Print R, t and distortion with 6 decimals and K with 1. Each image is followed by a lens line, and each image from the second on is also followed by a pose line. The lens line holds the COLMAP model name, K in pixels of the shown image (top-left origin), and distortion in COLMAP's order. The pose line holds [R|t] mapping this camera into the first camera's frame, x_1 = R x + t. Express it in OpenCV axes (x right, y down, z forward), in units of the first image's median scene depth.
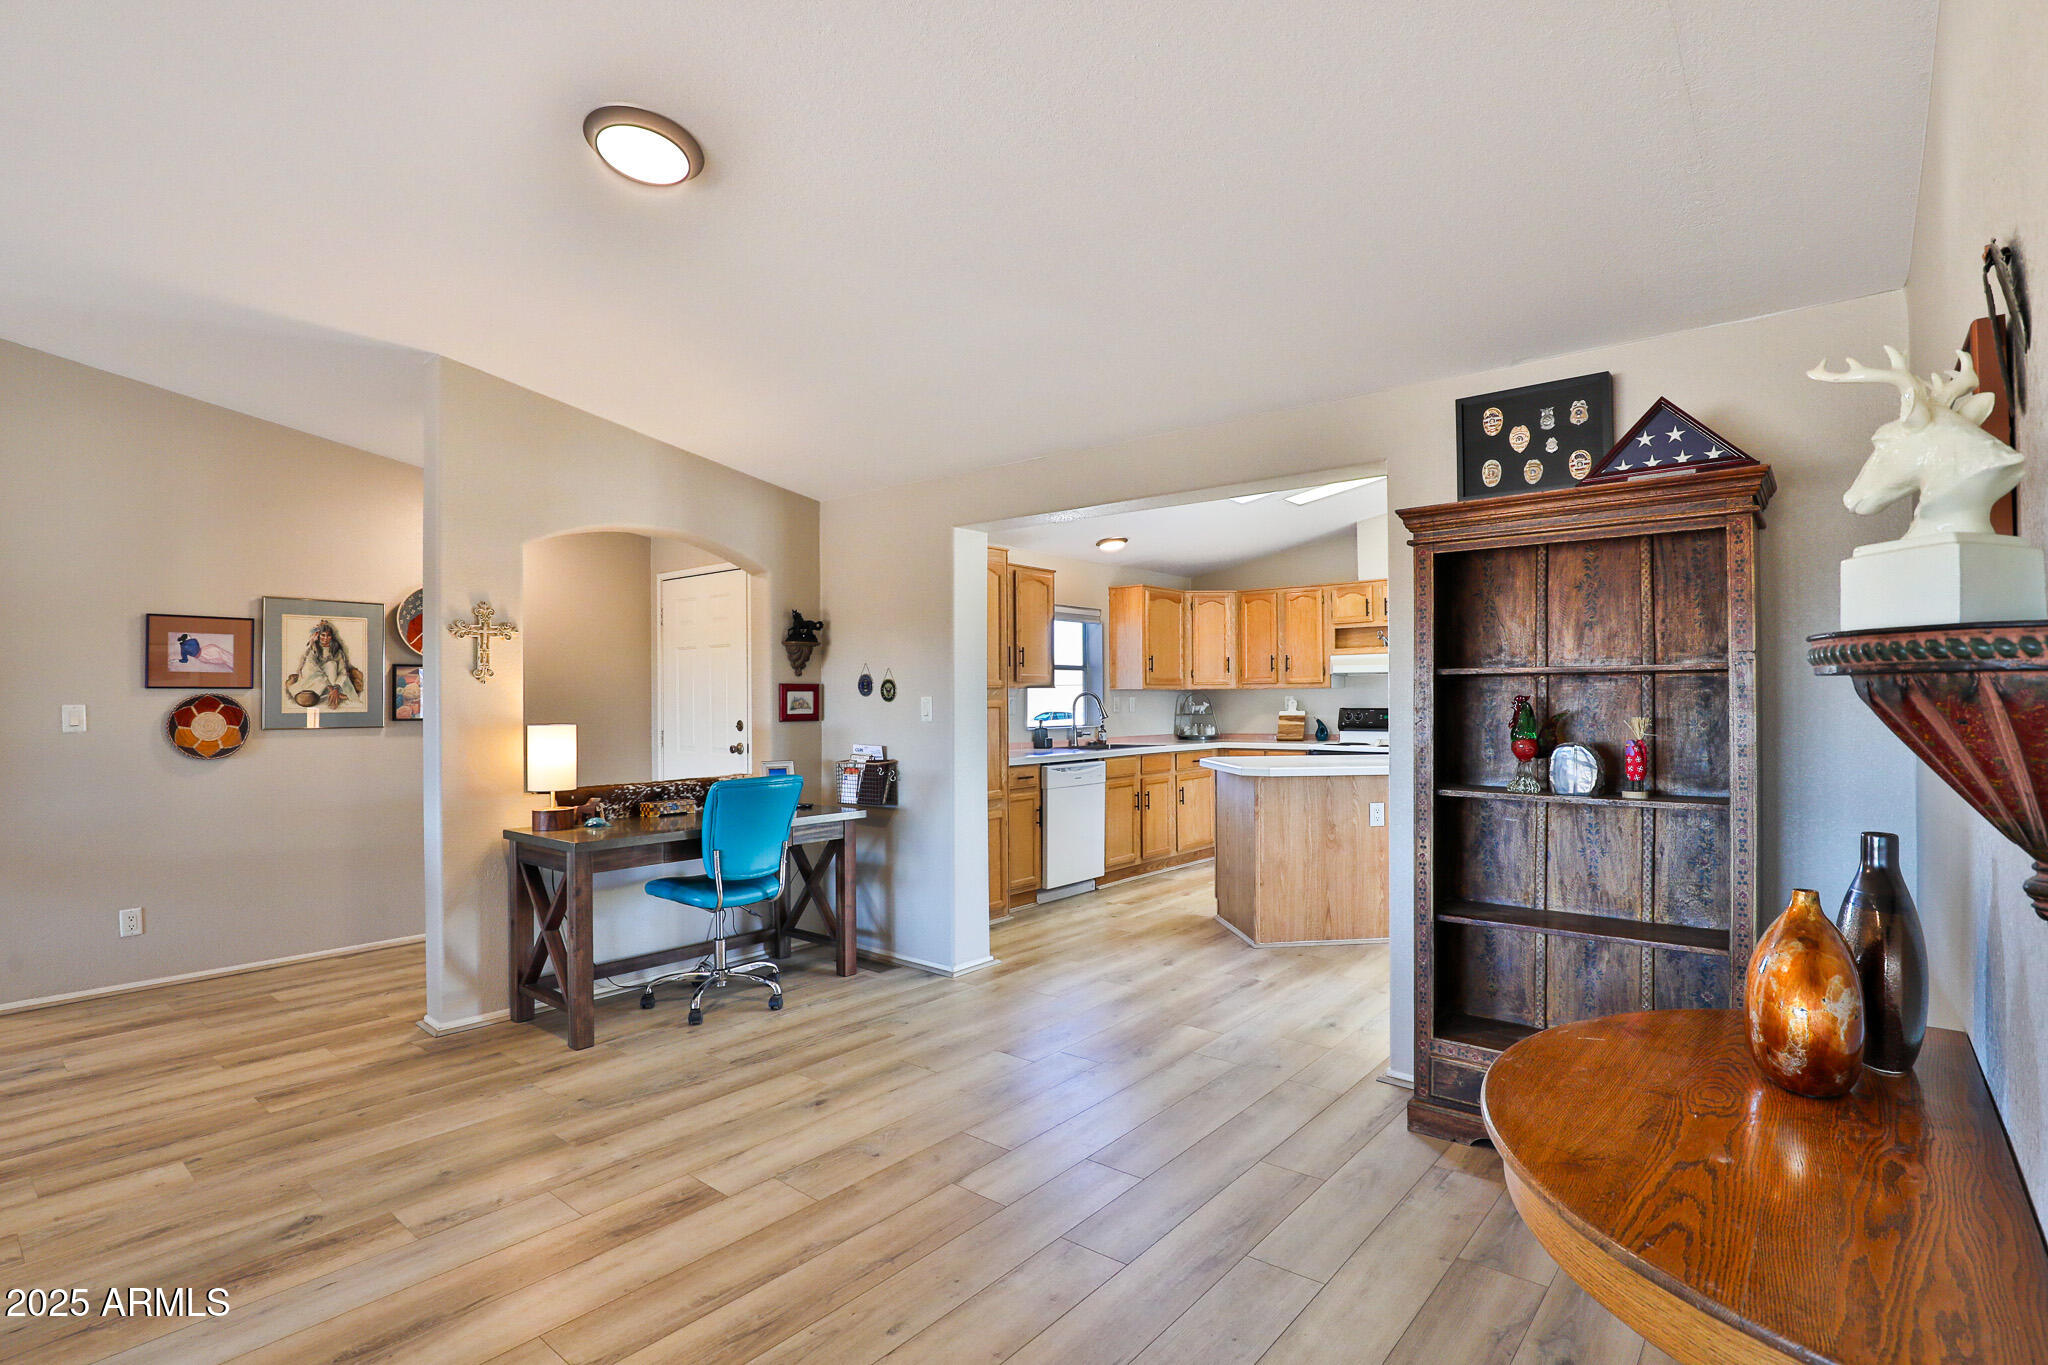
lens RADIAL K [[991.7, 0, 1029.7], [0, 991.7, 692.5], [0, 0, 1]] dist [-0.037045, 0.006105]
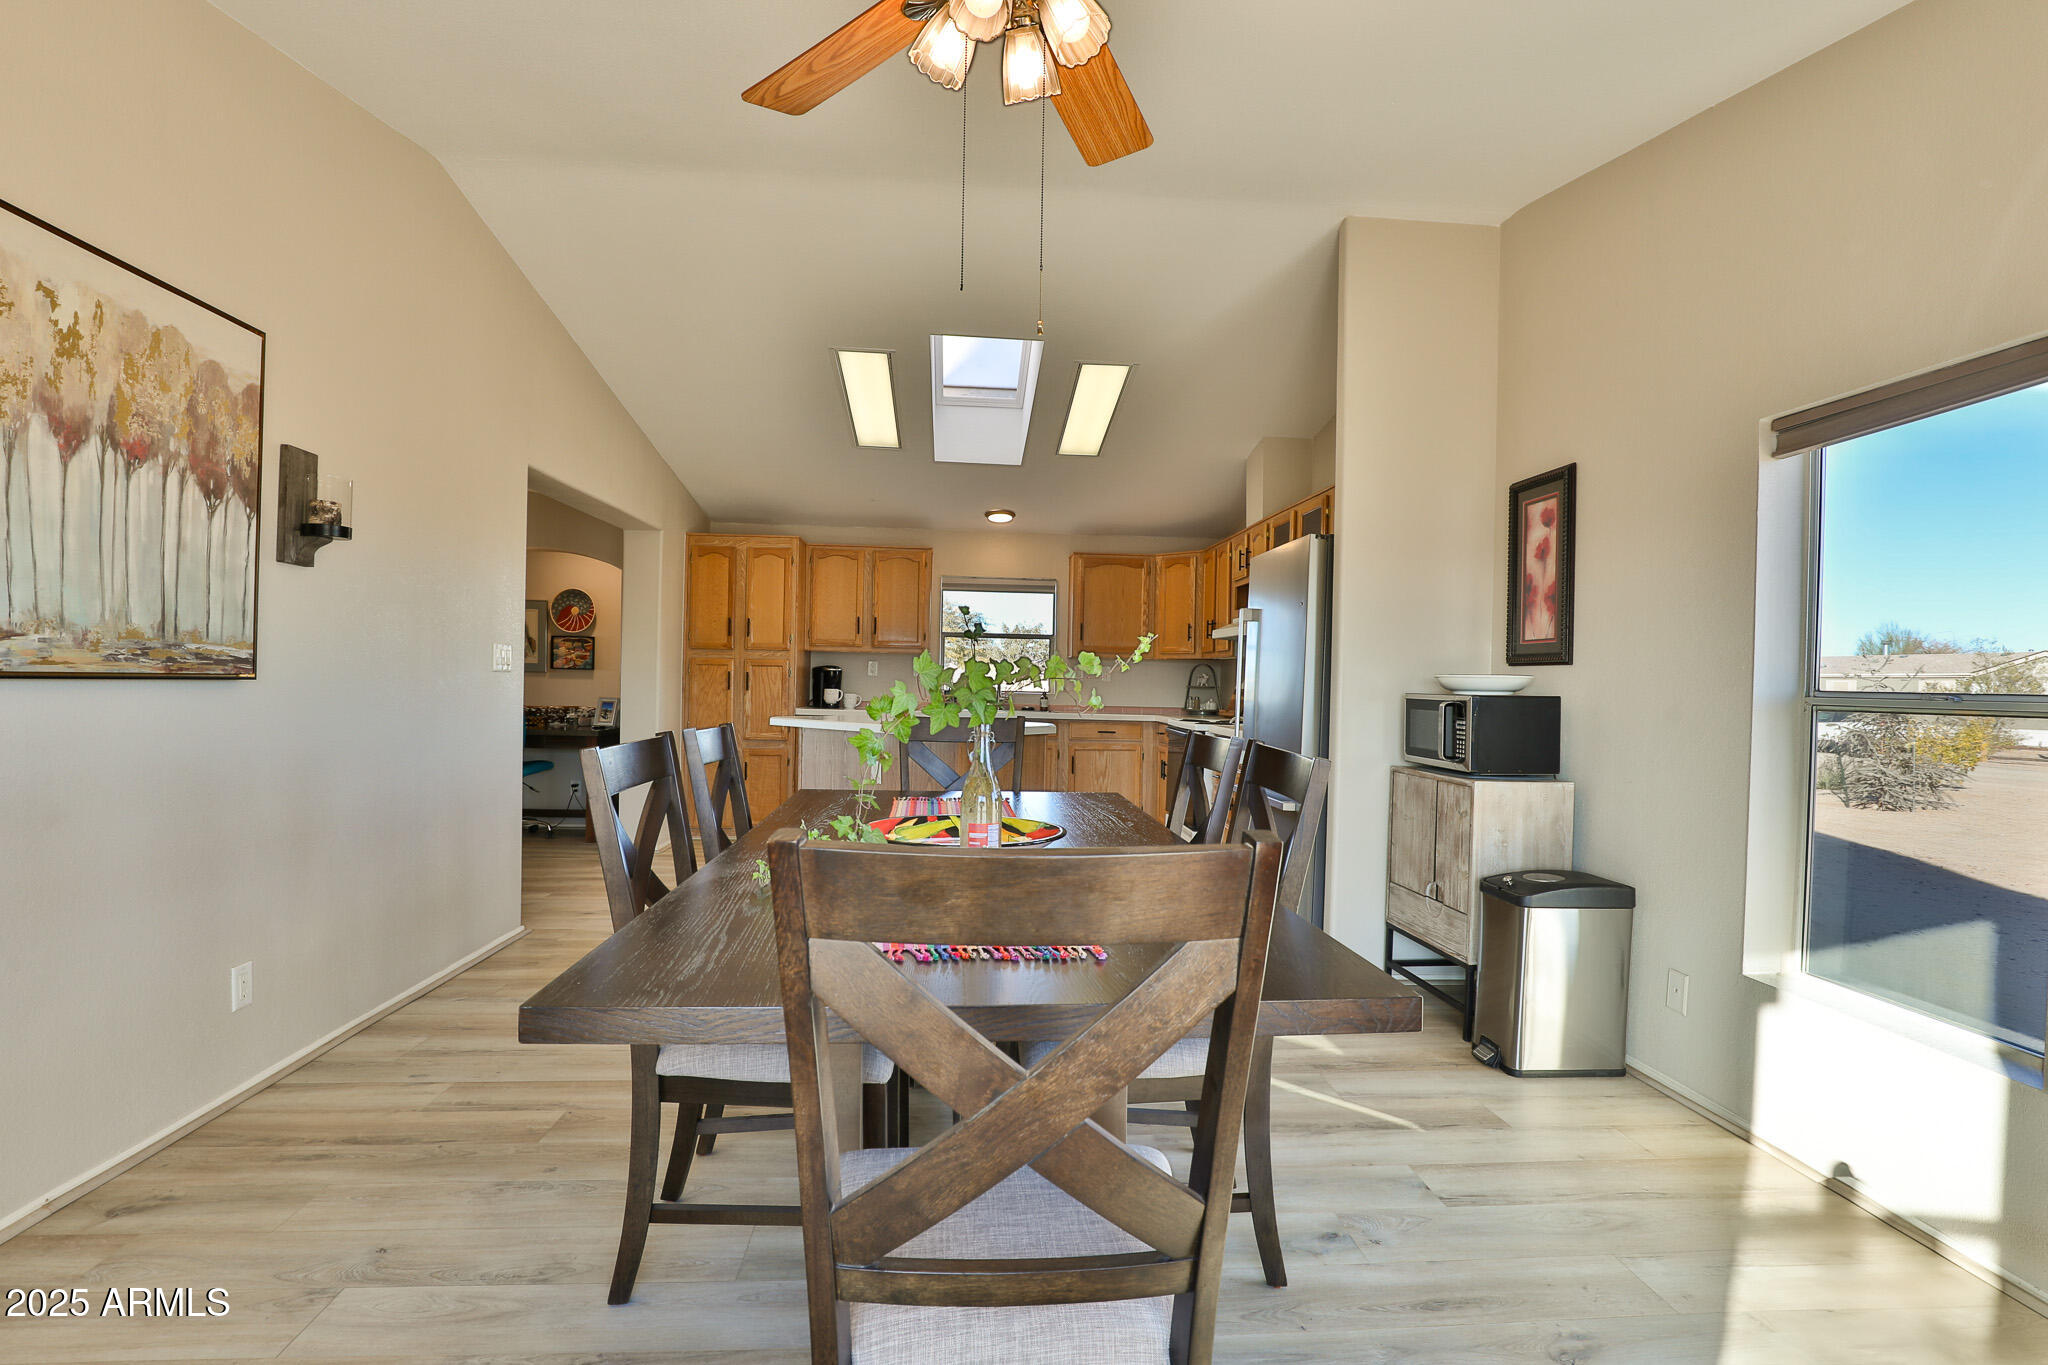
lens RADIAL K [[991.7, 0, 1029.7], [0, 991.7, 692.5], [0, 0, 1]] dist [-0.037045, 0.006105]
pose [[0.695200, 0.029241, -0.718221, 1.173775], [-0.020127, 0.999572, 0.021214, 0.017589], [0.718534, -0.000292, 0.695492, 0.405887]]
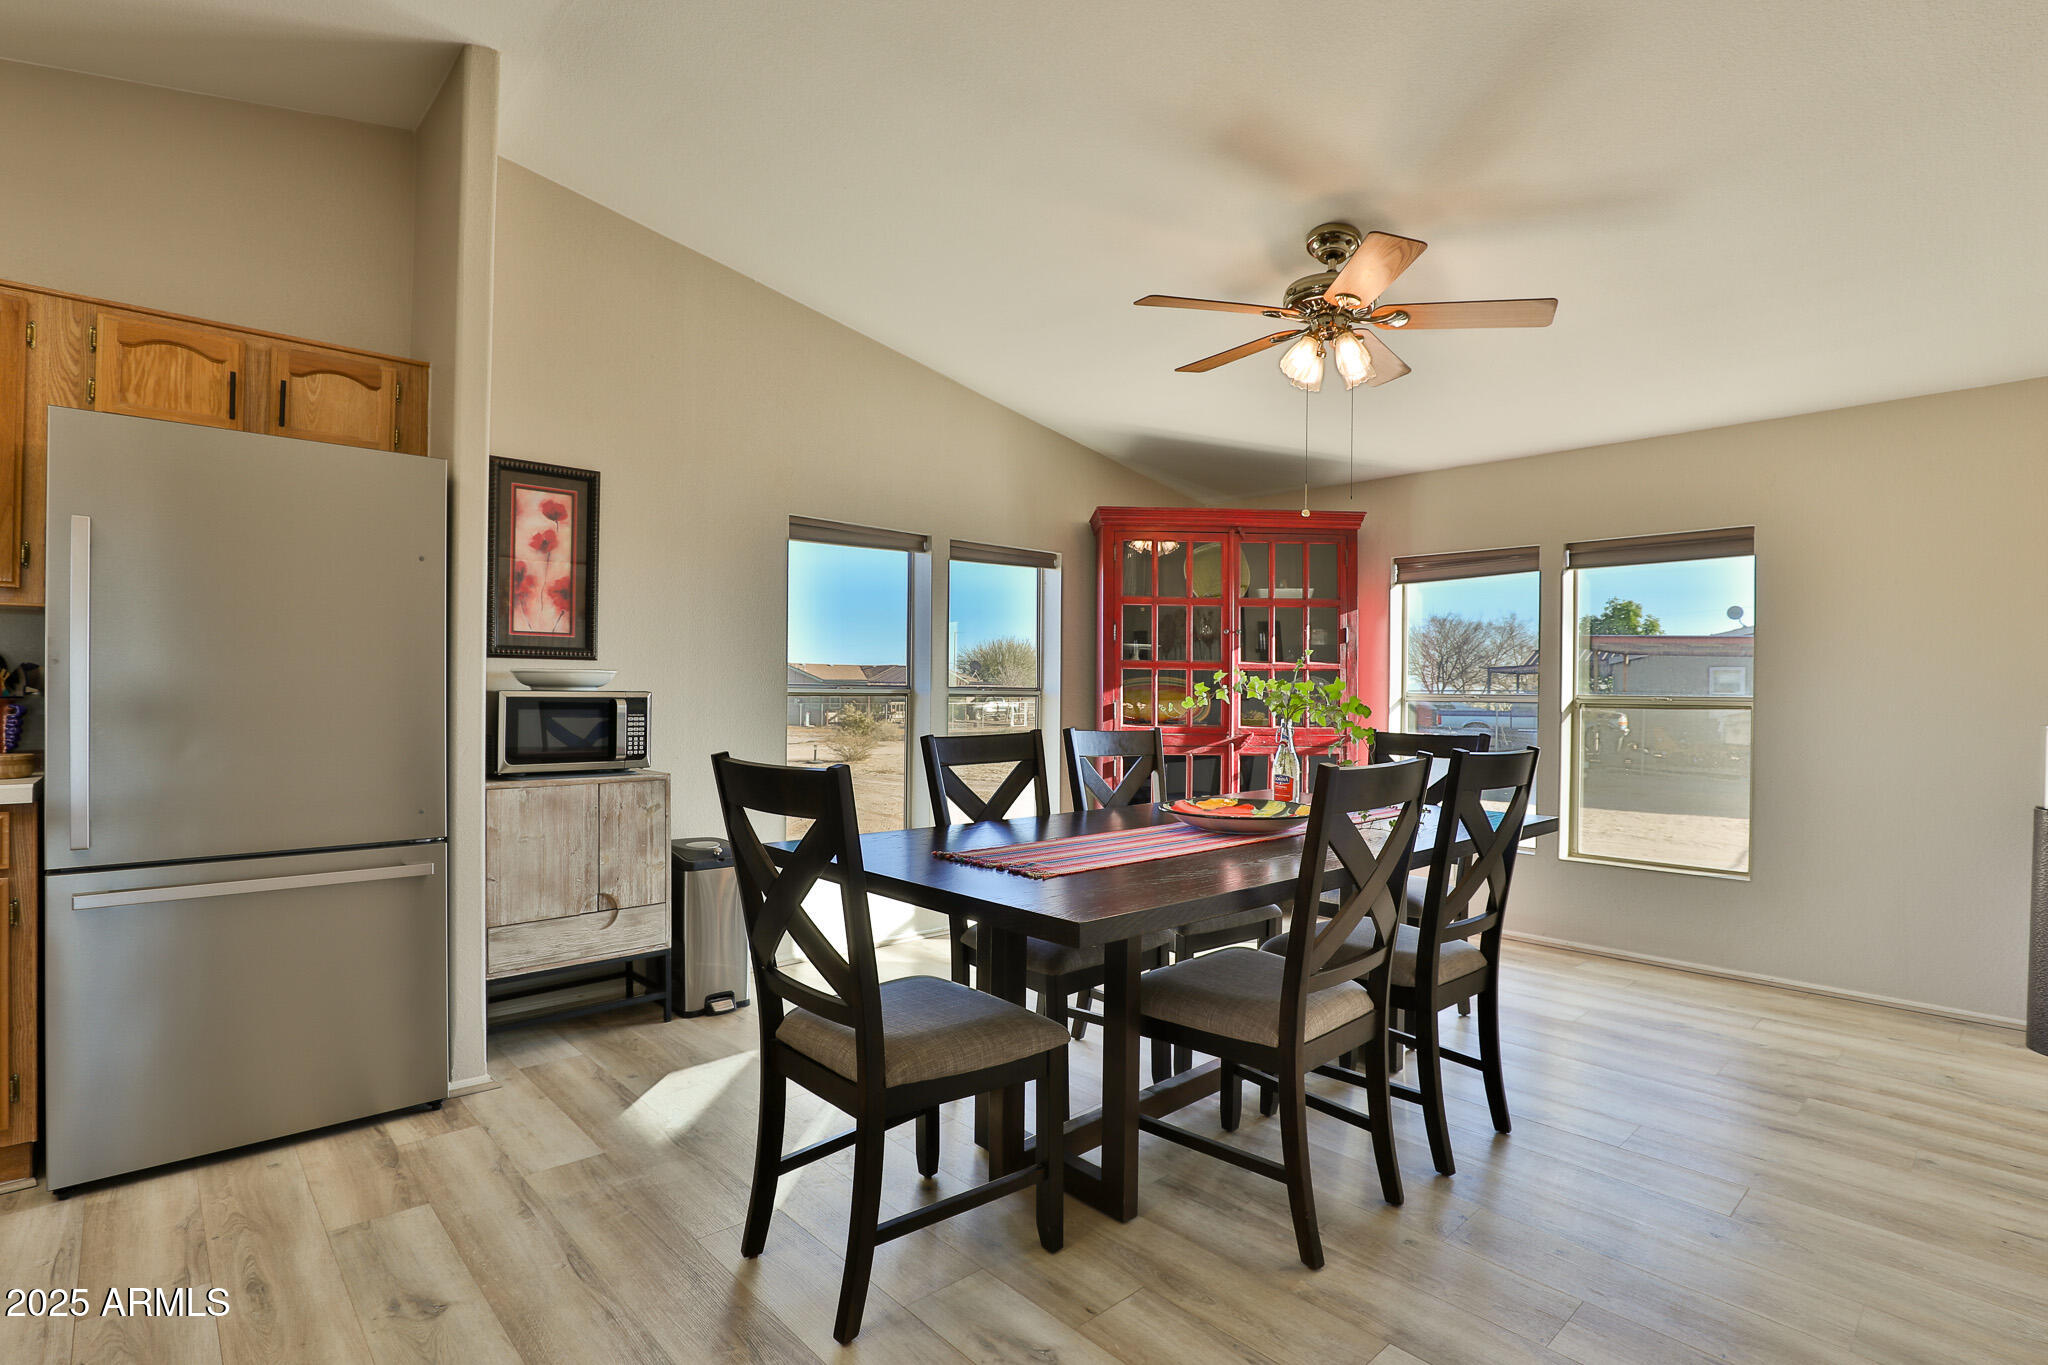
lens RADIAL K [[991.7, 0, 1029.7], [0, 991.7, 692.5], [0, 0, 1]] dist [-0.037045, 0.006105]
pose [[0.126360, 0.005132, 0.991971, 0.301651], [-0.016926, 0.999852, -0.003016, 0.025391], [-0.991840, -0.016409, 0.126428, 0.722764]]
